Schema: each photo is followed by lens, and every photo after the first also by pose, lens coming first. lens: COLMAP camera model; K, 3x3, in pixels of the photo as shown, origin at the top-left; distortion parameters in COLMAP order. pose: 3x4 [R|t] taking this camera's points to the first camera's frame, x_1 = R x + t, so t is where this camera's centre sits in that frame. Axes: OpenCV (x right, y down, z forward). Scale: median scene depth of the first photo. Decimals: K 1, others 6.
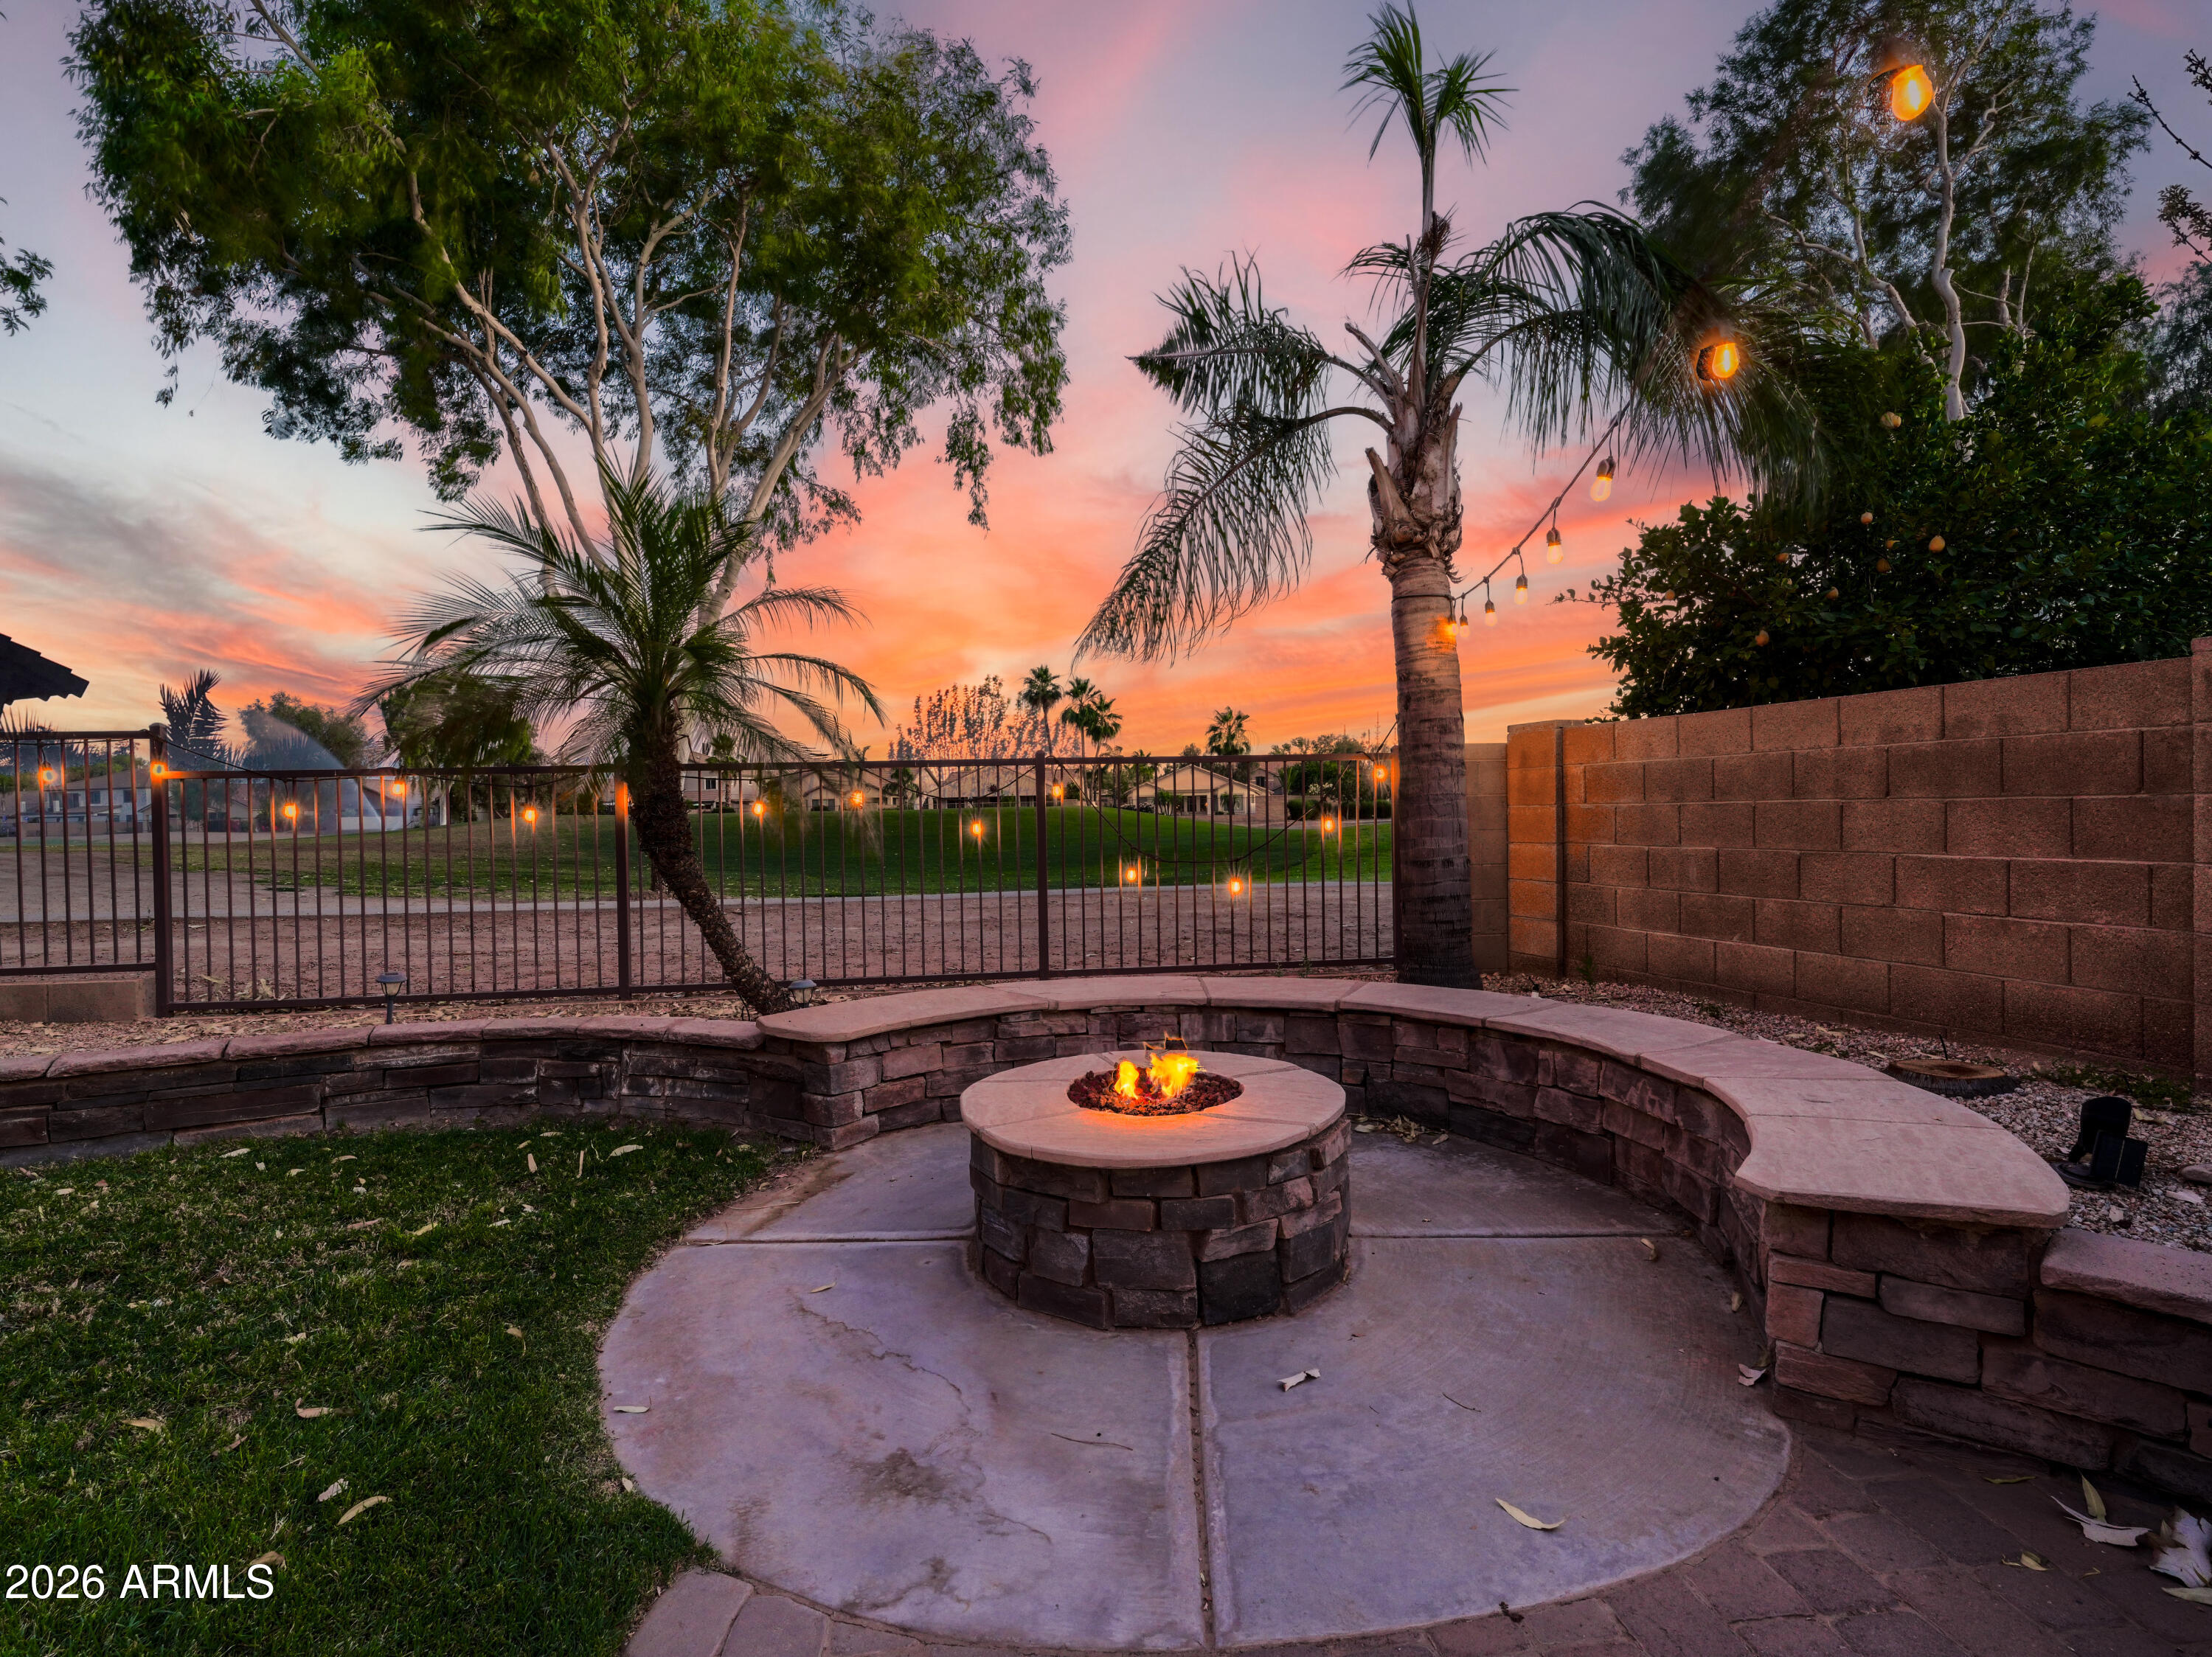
lens RADIAL K [[1103.0, 0, 1100.4], [0, 1103.0, 833.8], [0, 0, 1]] dist [0.014247, -0.000533]
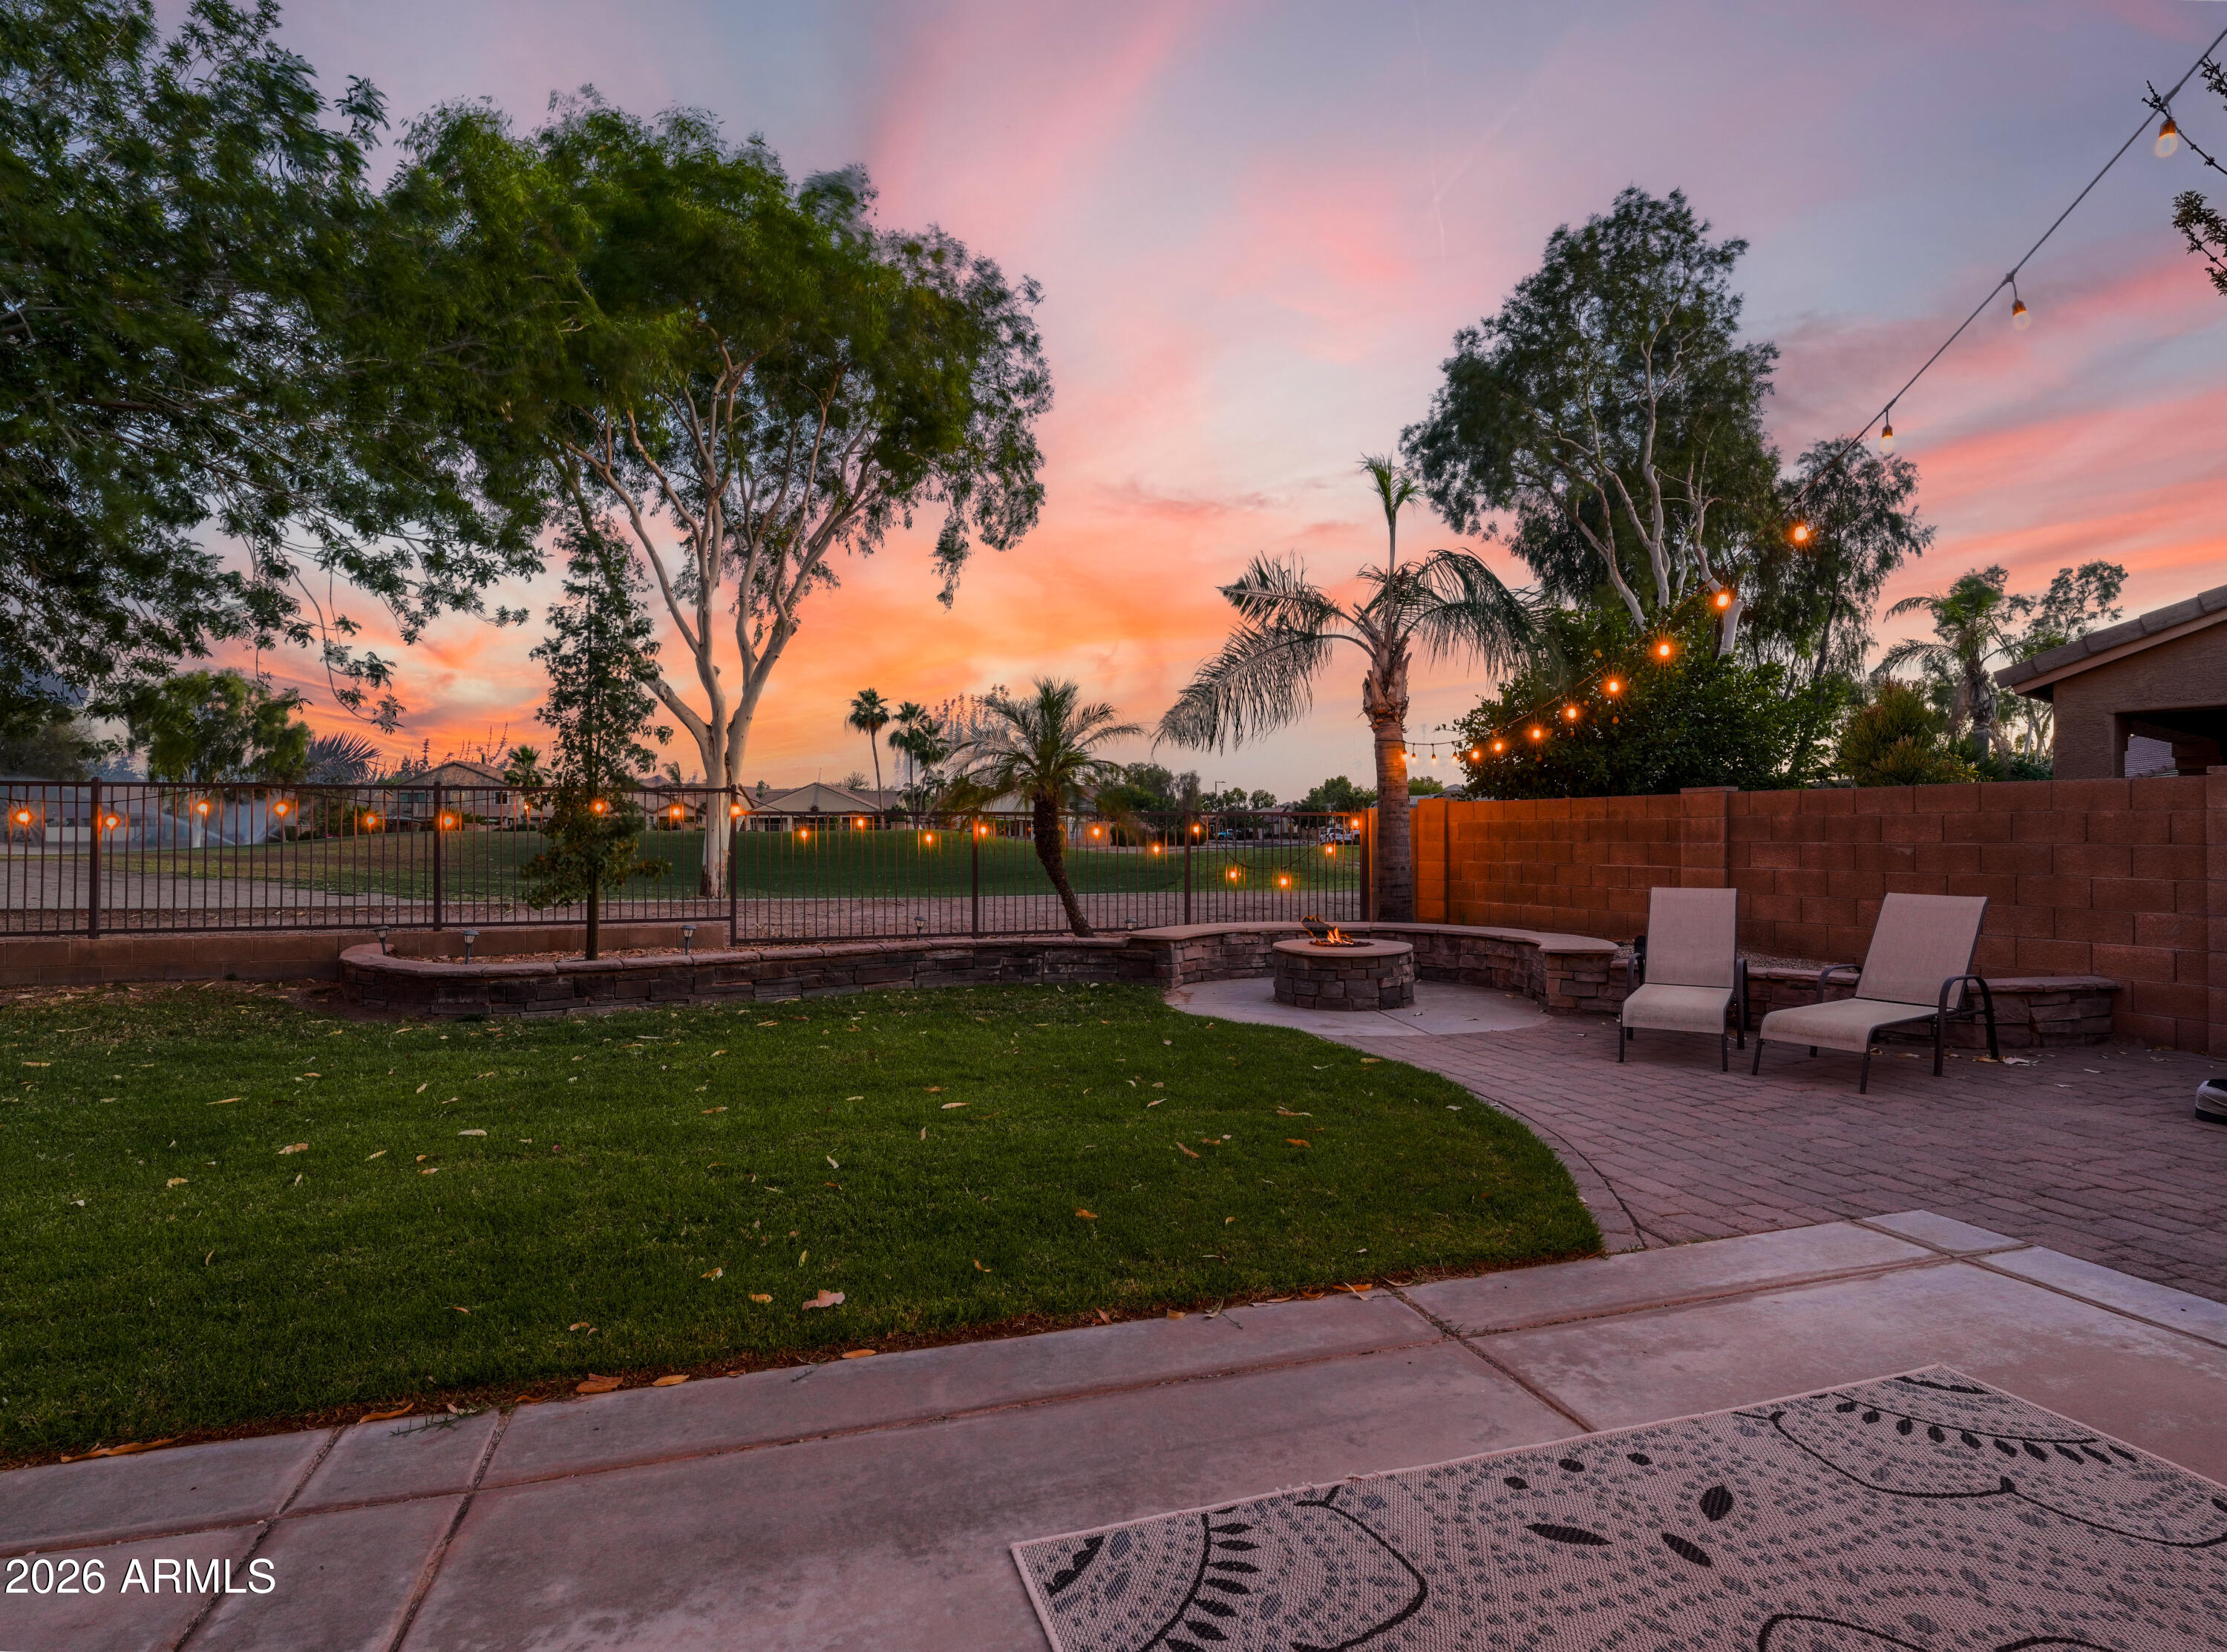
lens RADIAL K [[1131.2, 0, 1108.1], [0, 1131.2, 849.3], [0, 0, 1]] dist [0.004998, 0.001016]
pose [[0.982594, 0.013111, 0.185300, -0.419115], [-0.011596, 0.999890, -0.009260, 0.011019], [-0.185401, 0.006950, 0.982638, -0.667344]]
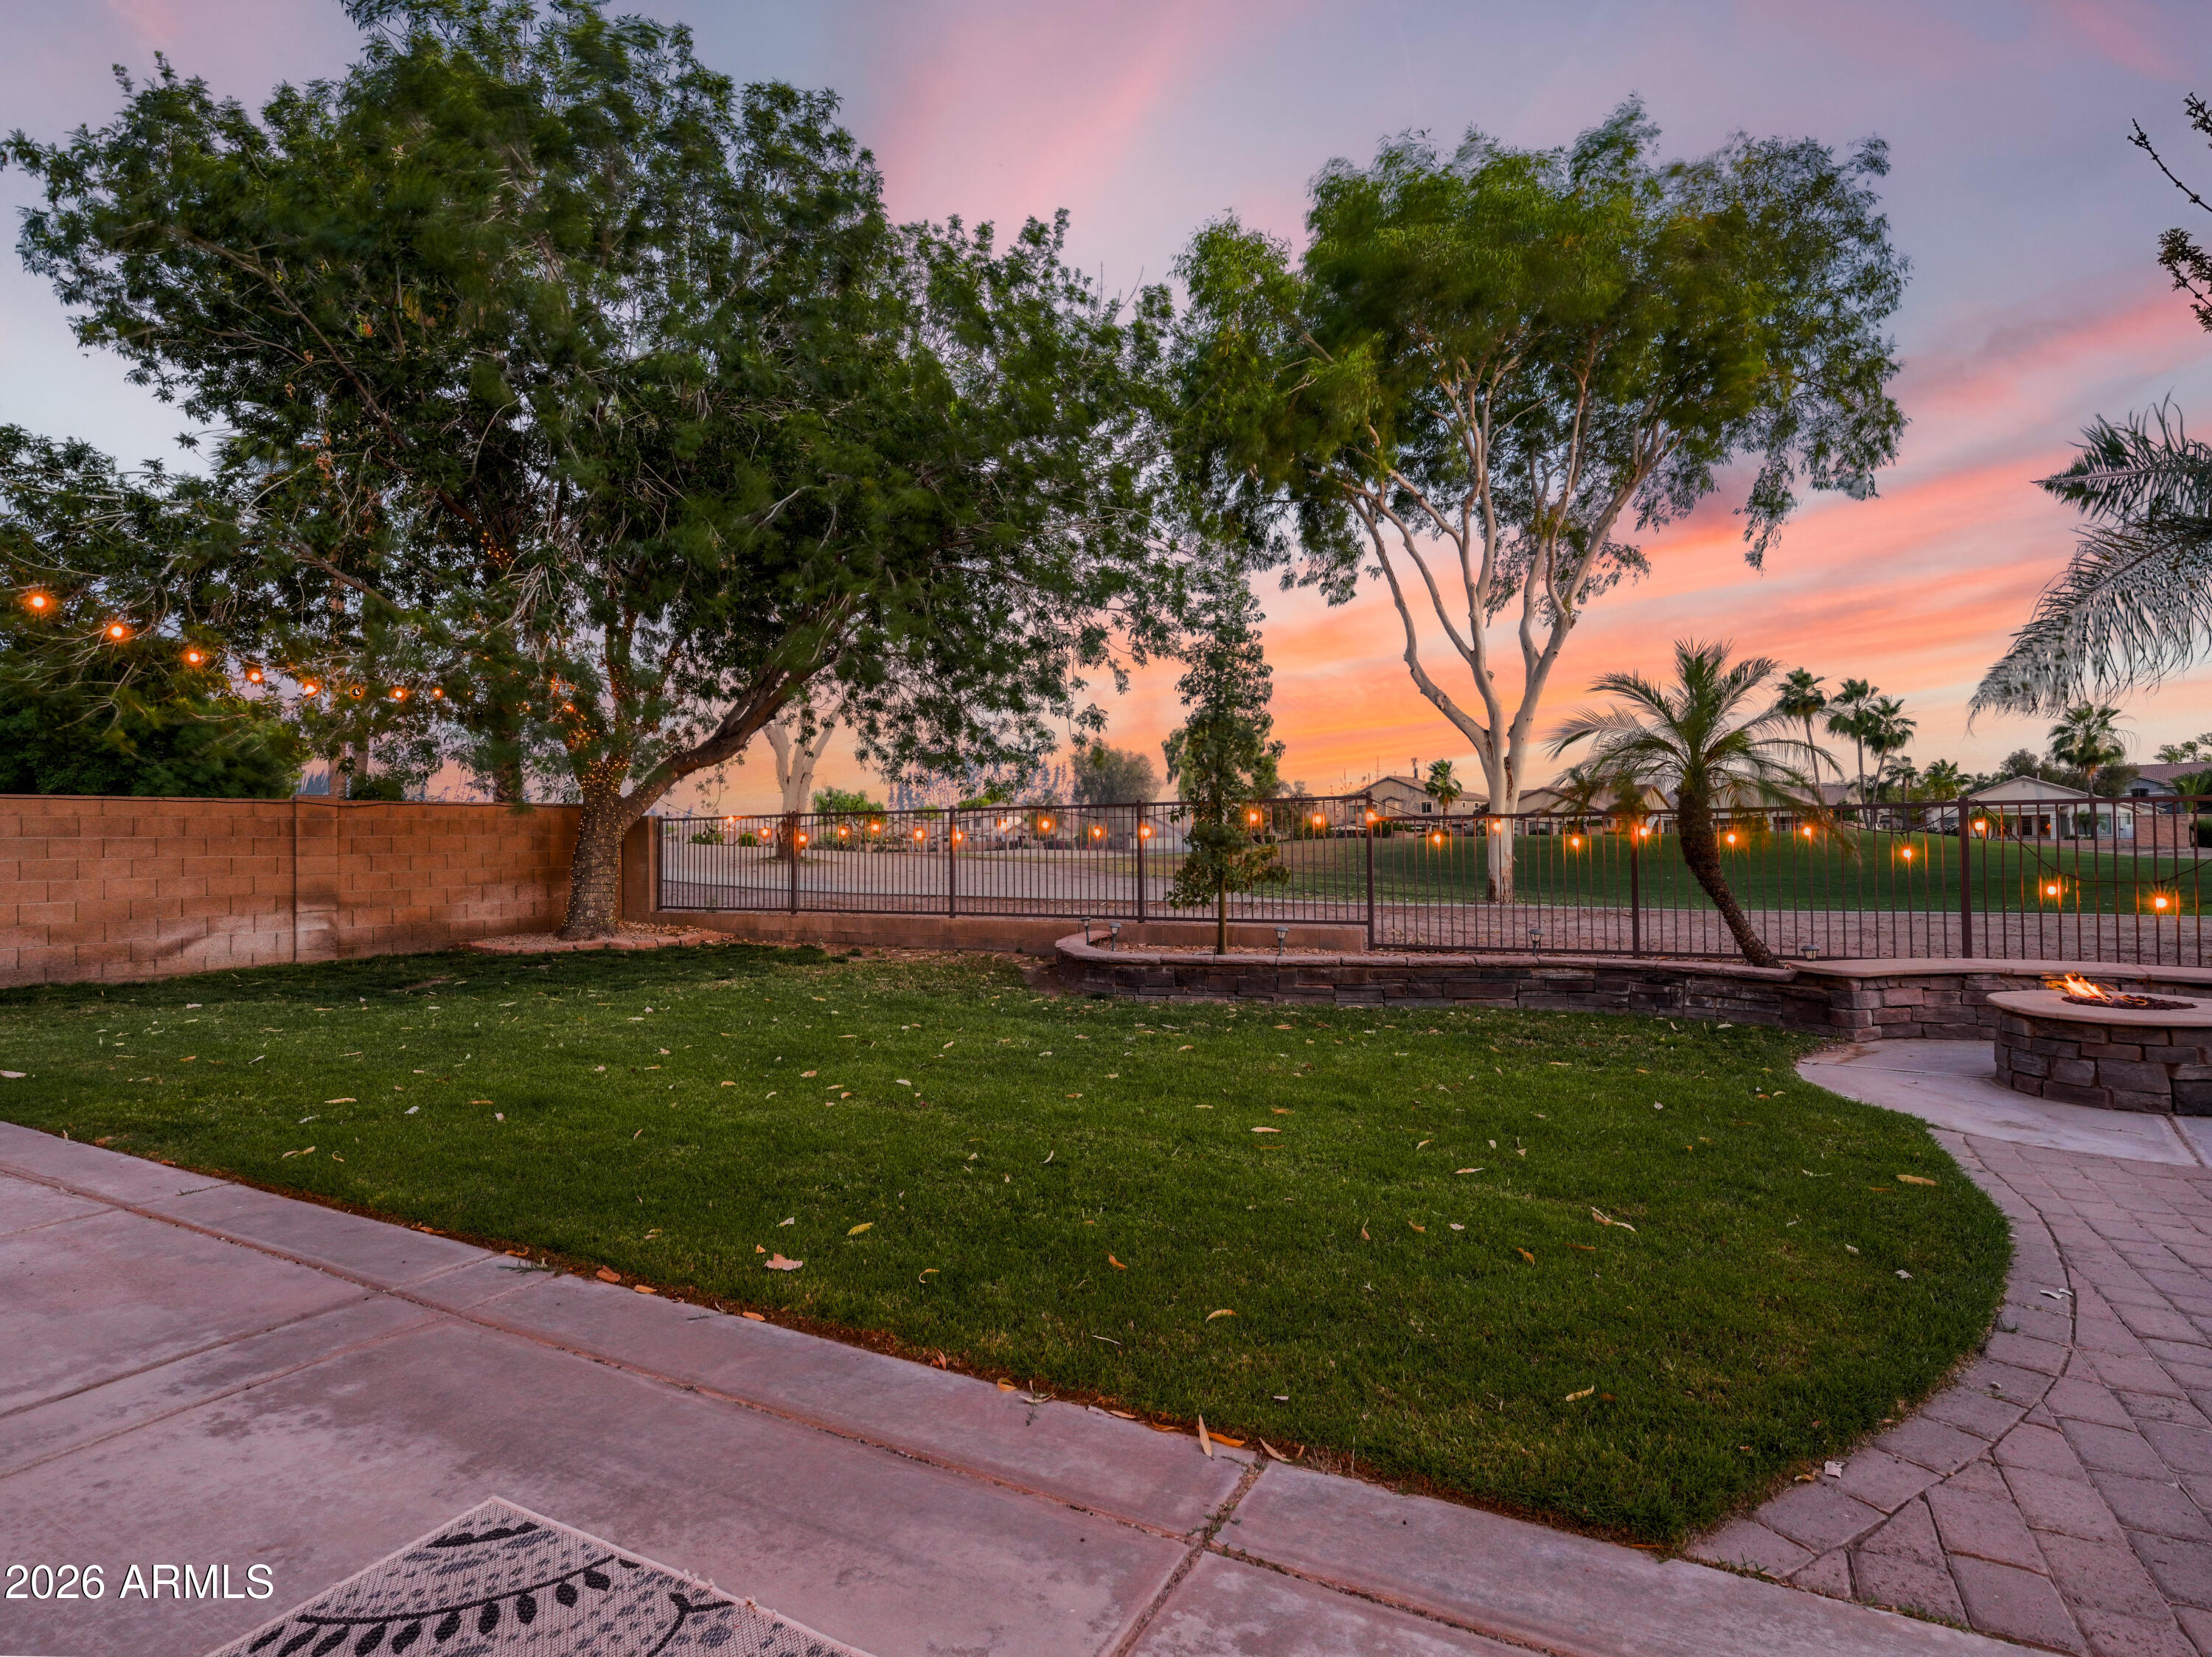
lens RADIAL K [[1109.7, 0, 1101.0], [0, 1109.7, 824.3], [0, 0, 1]] dist [0.003599, -0.000391]
pose [[0.821715, -0.004862, -0.569878, -0.112900], [-0.011791, 0.999604, -0.025531, 0.004643], [0.569777, 0.027699, 0.821333, -0.557233]]
